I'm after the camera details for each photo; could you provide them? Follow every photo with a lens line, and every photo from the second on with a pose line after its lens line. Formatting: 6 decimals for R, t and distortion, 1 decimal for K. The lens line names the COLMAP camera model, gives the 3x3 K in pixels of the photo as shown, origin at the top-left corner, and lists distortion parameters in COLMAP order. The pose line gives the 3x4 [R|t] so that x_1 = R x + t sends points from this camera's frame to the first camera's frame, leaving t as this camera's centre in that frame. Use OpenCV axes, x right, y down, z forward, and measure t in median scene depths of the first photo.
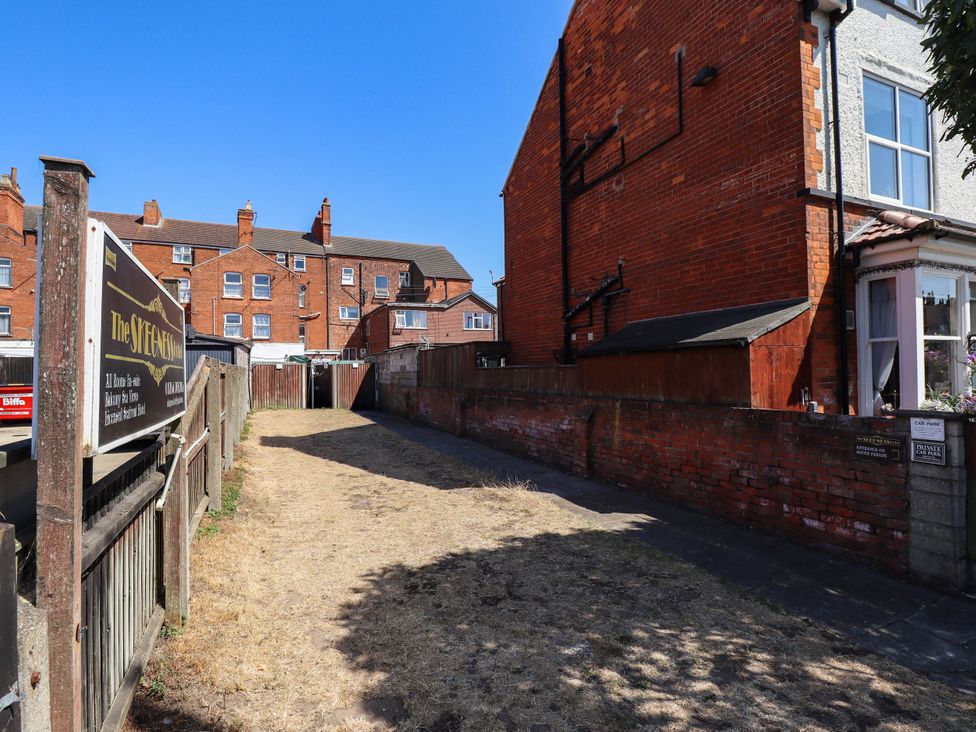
lens RADIAL K [[510.8, 0, 487.8], [0, 510.8, 364.7], [0, 0, 1]] dist [-0.002270, -0.011553]
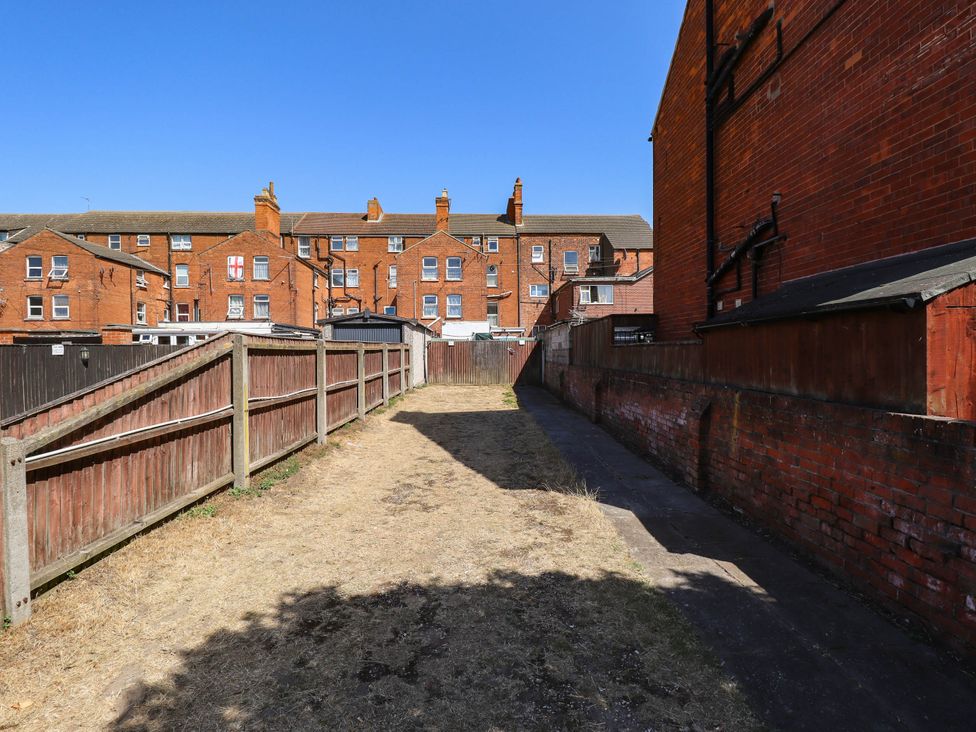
lens RADIAL K [[510.8, 0, 485.3], [0, 510.8, 364.0], [0, 0, 1]] dist [-0.002270, -0.011553]
pose [[0.921295, 0.016210, -0.388526, 0.179990], [0.000407, 0.999090, 0.042649, 0.001566], [0.388864, -0.039451, 0.920450, 0.182799]]
